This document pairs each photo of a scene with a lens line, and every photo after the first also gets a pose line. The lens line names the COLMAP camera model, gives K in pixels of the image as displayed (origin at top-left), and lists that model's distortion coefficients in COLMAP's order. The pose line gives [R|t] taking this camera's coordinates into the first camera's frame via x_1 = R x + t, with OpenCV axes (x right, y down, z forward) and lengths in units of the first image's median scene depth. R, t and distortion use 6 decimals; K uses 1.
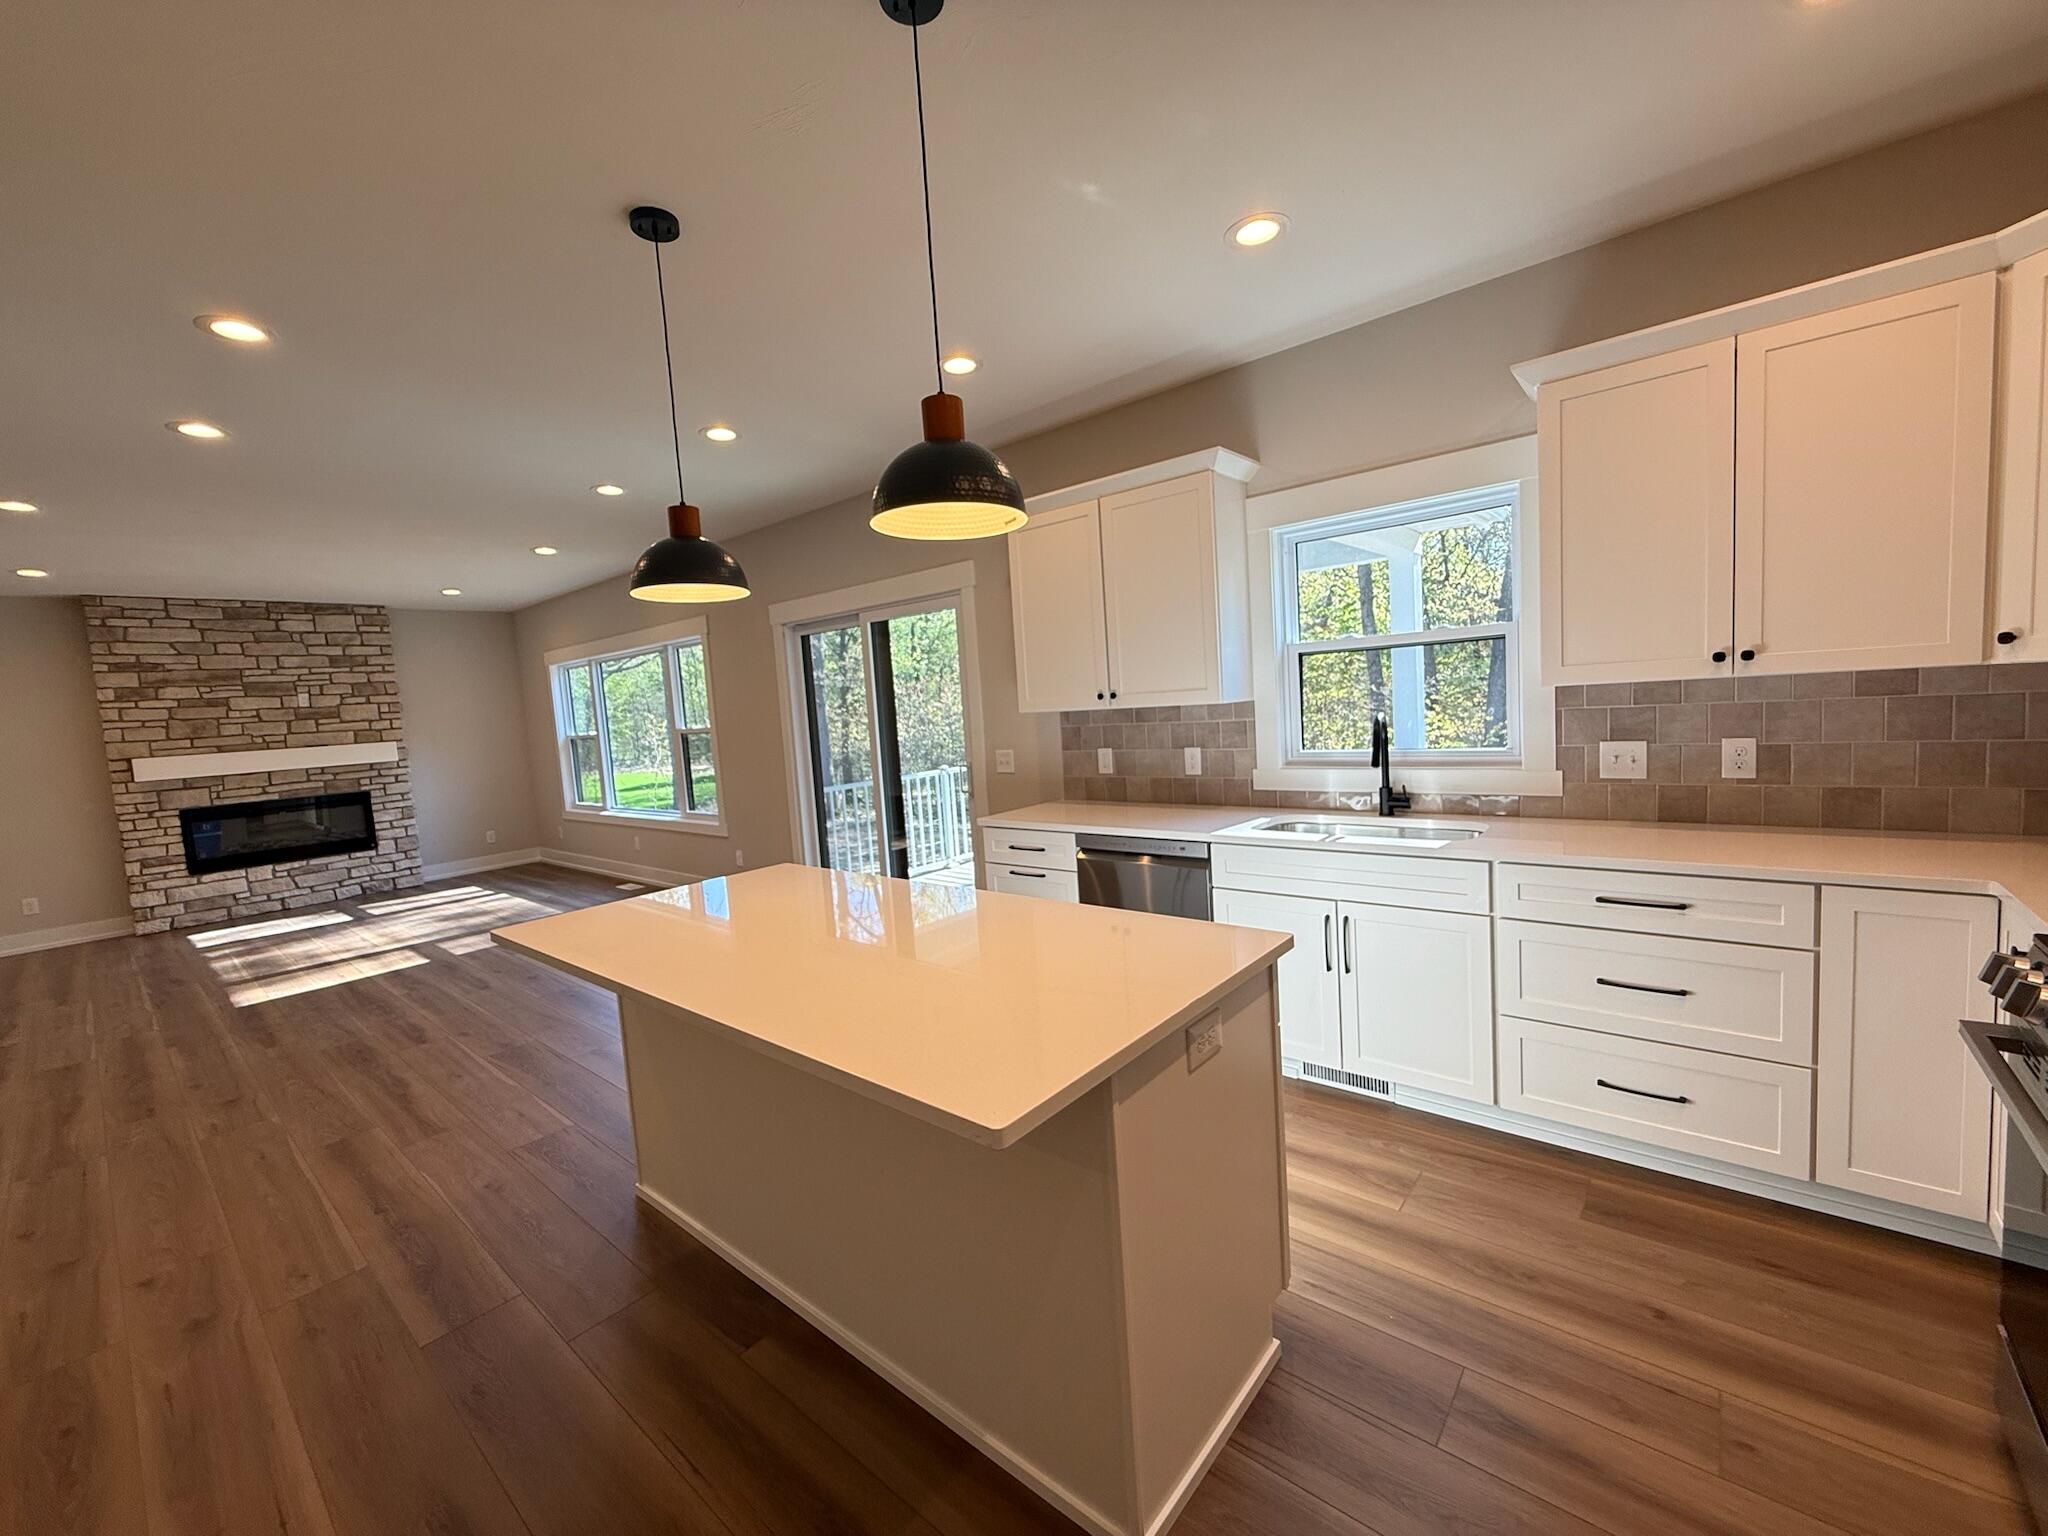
lens RADIAL K [[814.3, 0, 1018.1], [0, 814.3, 770.3], [0, 0, 1]] dist [-0.001174, 0.000309]
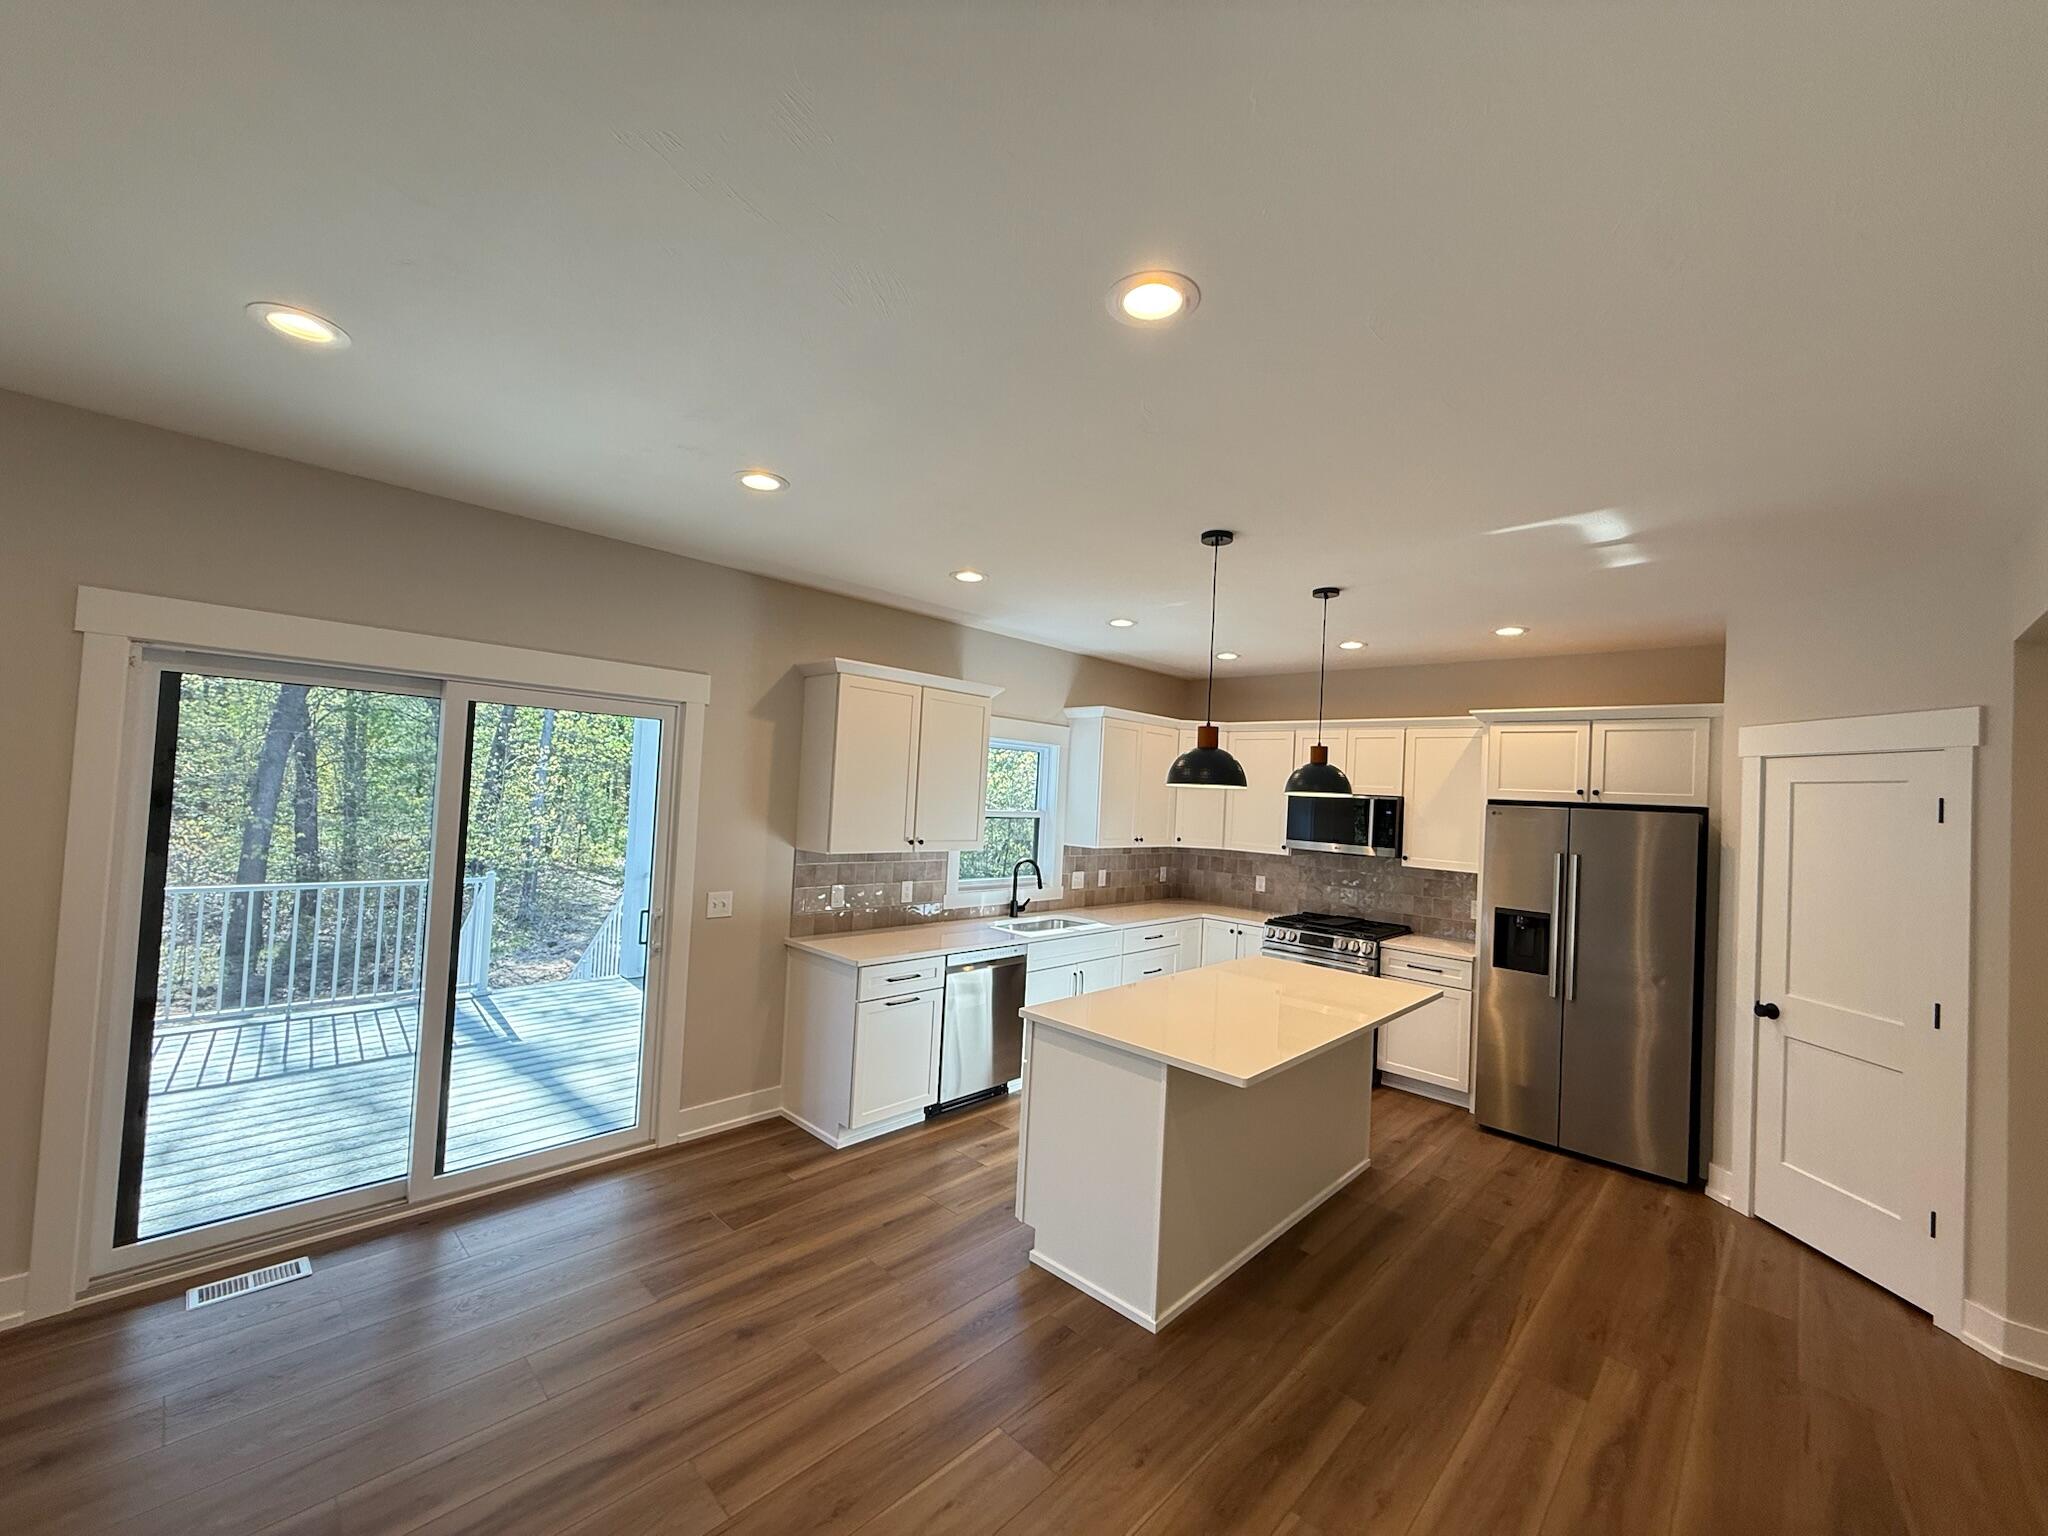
lens RADIAL K [[814.3, 0, 1020.3], [0, 814.3, 769.0], [0, 0, 1]] dist [-0.001174, 0.000309]
pose [[0.056951, 0.098346, 0.993521, -0.589919], [0.032277, 0.994435, -0.100287, -0.037984], [-0.997855, 0.037779, 0.053460, 0.404064]]
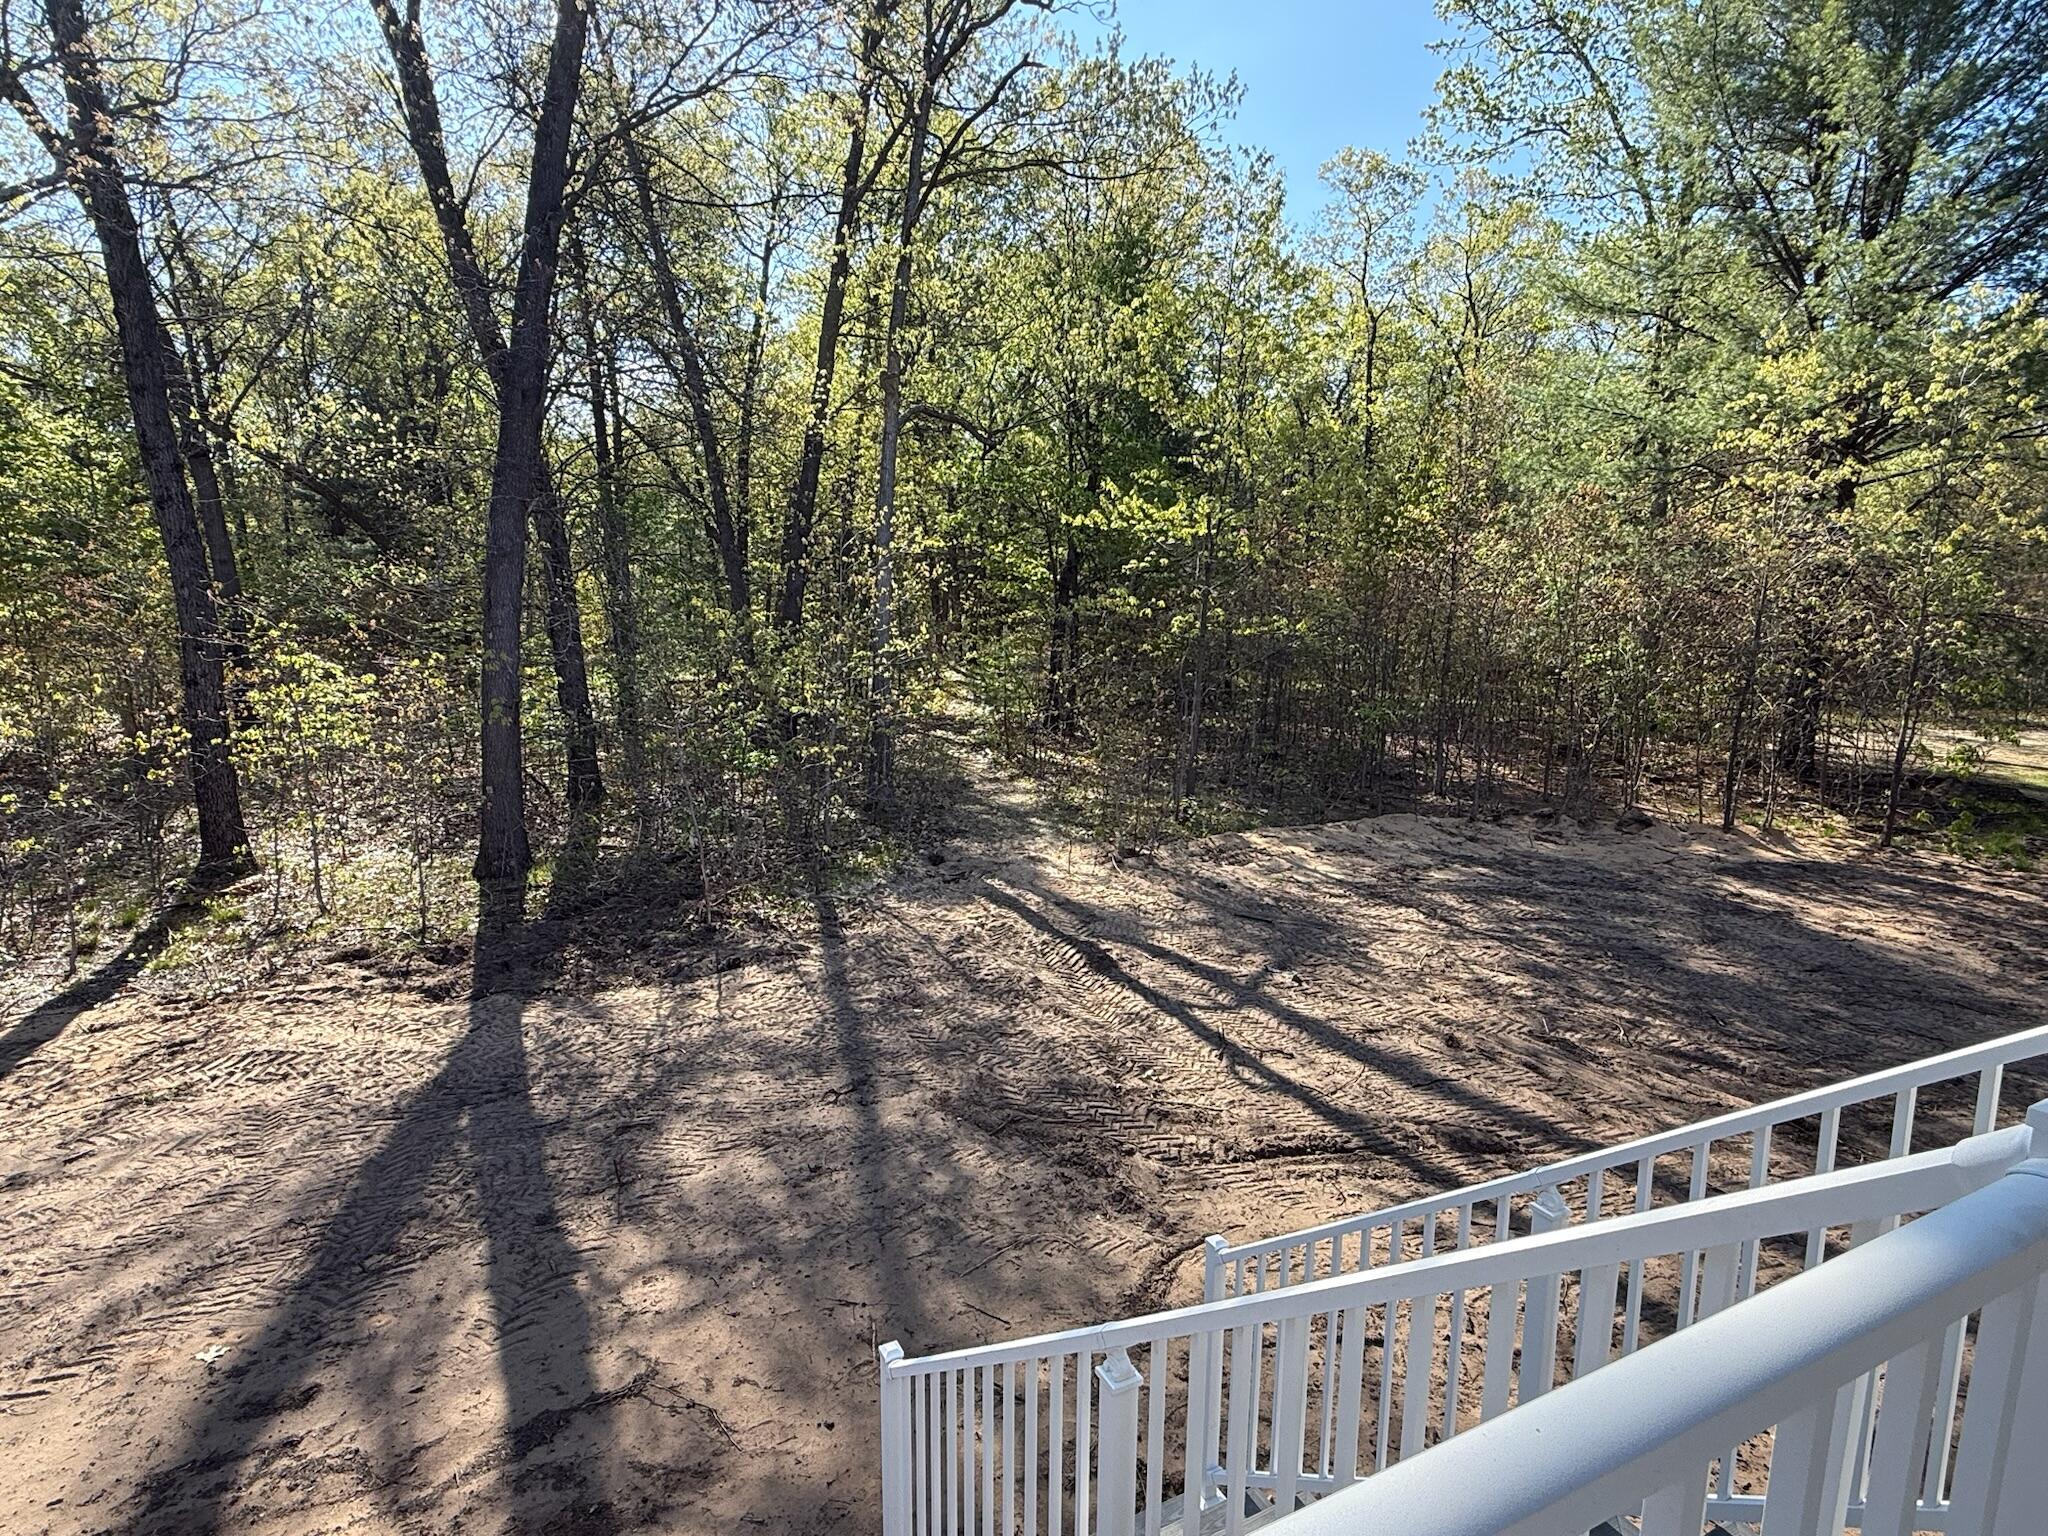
lens RADIAL K [[1086.6, 0, 1029.4], [0, 1086.6, 767.0], [0, 0, 1]] dist [-0.004709, -0.000122]
pose [[0.375361, -0.076808, 0.923691, 0.232841], [0.047655, 0.996842, 0.063525, -0.083163], [-0.925653, 0.020174, 0.377836, 1.188851]]
